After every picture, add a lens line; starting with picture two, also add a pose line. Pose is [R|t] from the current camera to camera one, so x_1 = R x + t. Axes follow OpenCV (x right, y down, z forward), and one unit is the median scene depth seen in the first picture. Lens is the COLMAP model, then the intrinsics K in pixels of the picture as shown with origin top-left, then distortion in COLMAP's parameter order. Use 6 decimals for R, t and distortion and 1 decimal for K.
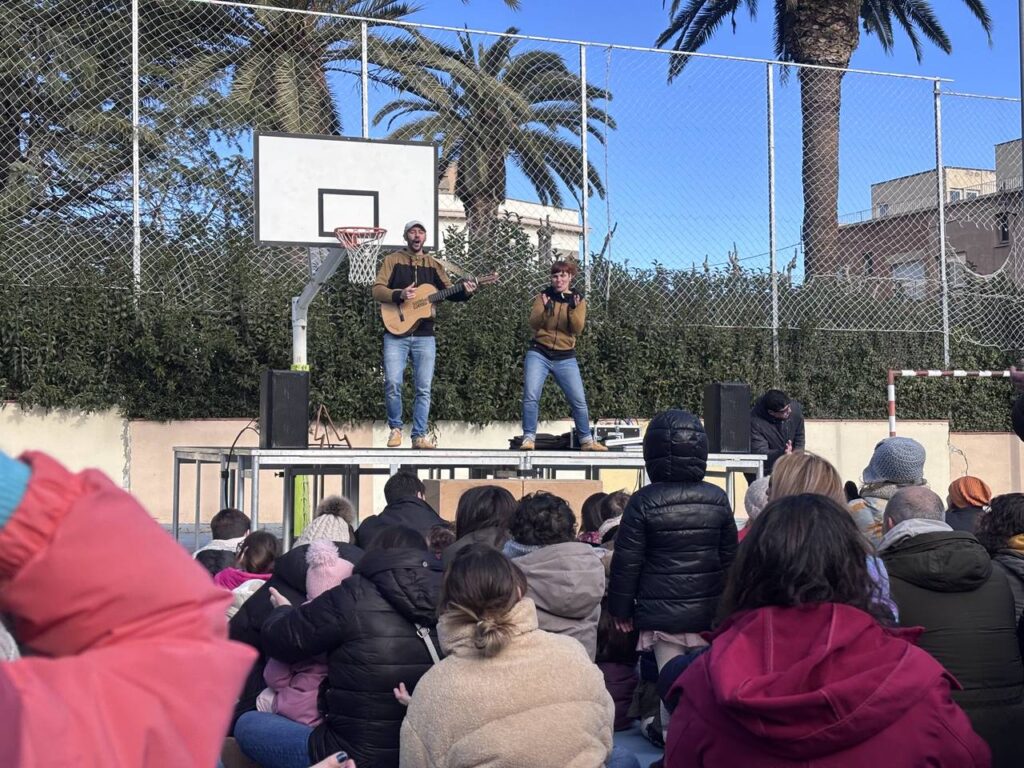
lens RADIAL K [[1524.7, 0, 512.0], [0, 1524.7, 384.0], [0, 0, 1]] dist [0.321042, -1.351671]
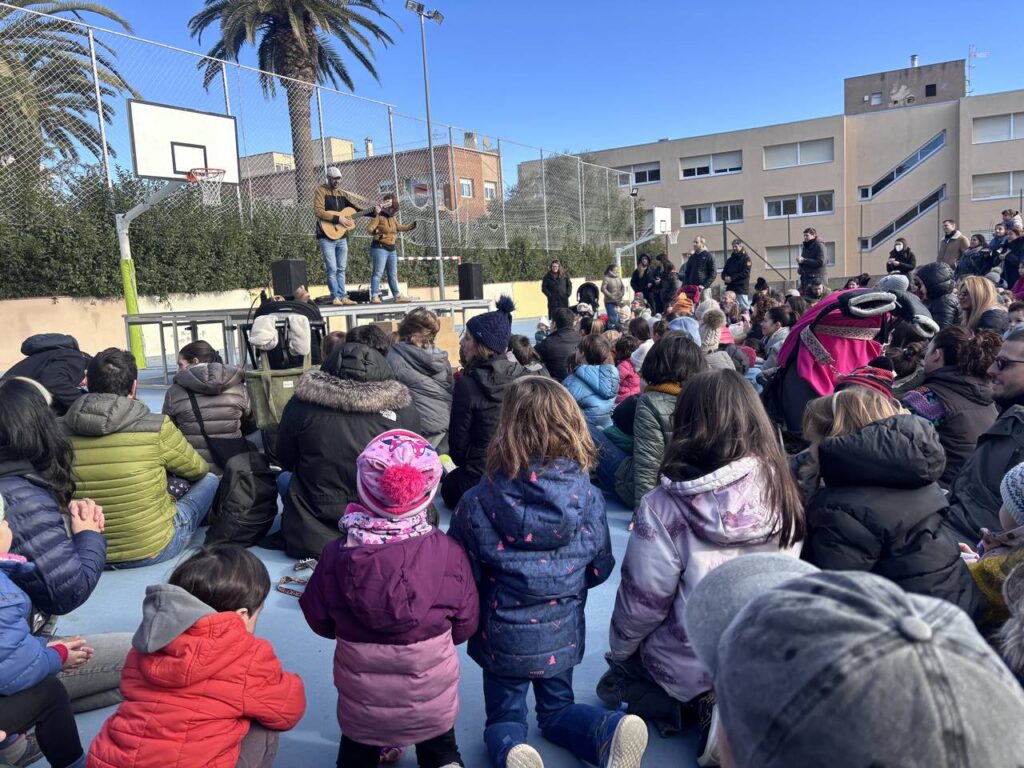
lens RADIAL K [[767.8, 0, 510.3], [0, 767.8, 370.1], [0, 0, 1]] dist [0.093860, -0.112570]
pose [[0.808205, -0.106927, 0.579112, -0.249549], [0.029295, 0.989460, 0.141810, -0.001798], [-0.588172, -0.097647, 0.802820, 0.117533]]
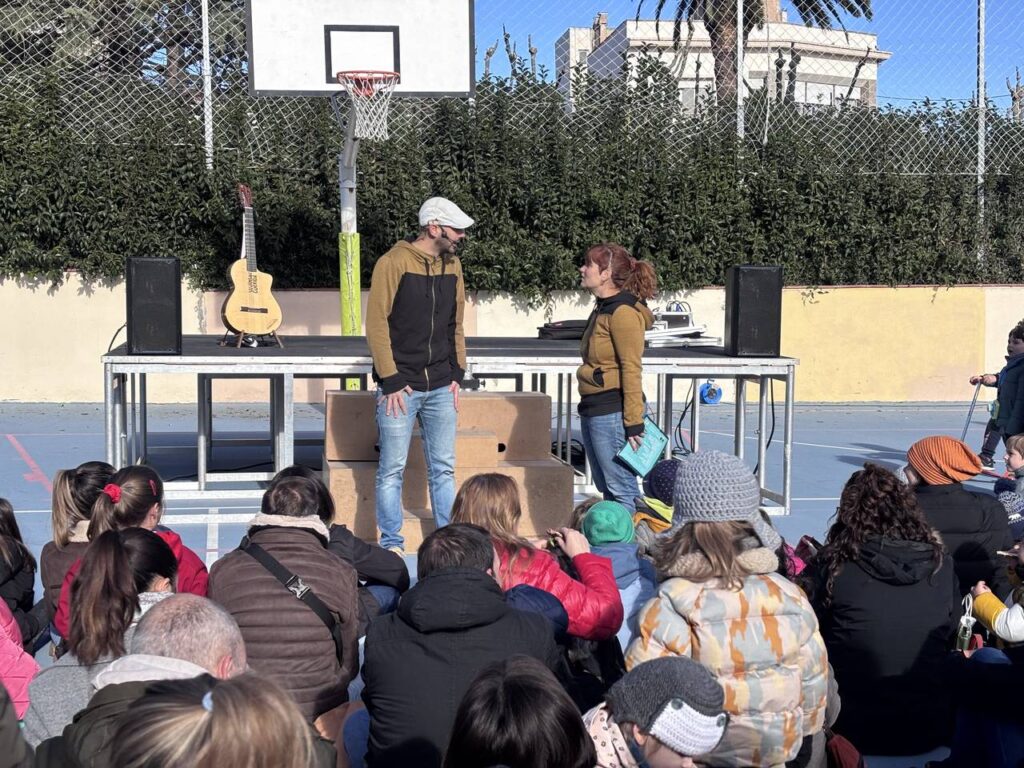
lens RADIAL K [[1524.7, 0, 512.0], [0, 1524.7, 384.0], [0, 0, 1]] dist [0.321042, -1.351671]
pose [[0.976954, 0.015324, -0.212901, 0.120220], [0.006983, 0.994591, 0.103629, -0.014321], [0.213337, -0.102728, 0.971563, 0.136068]]
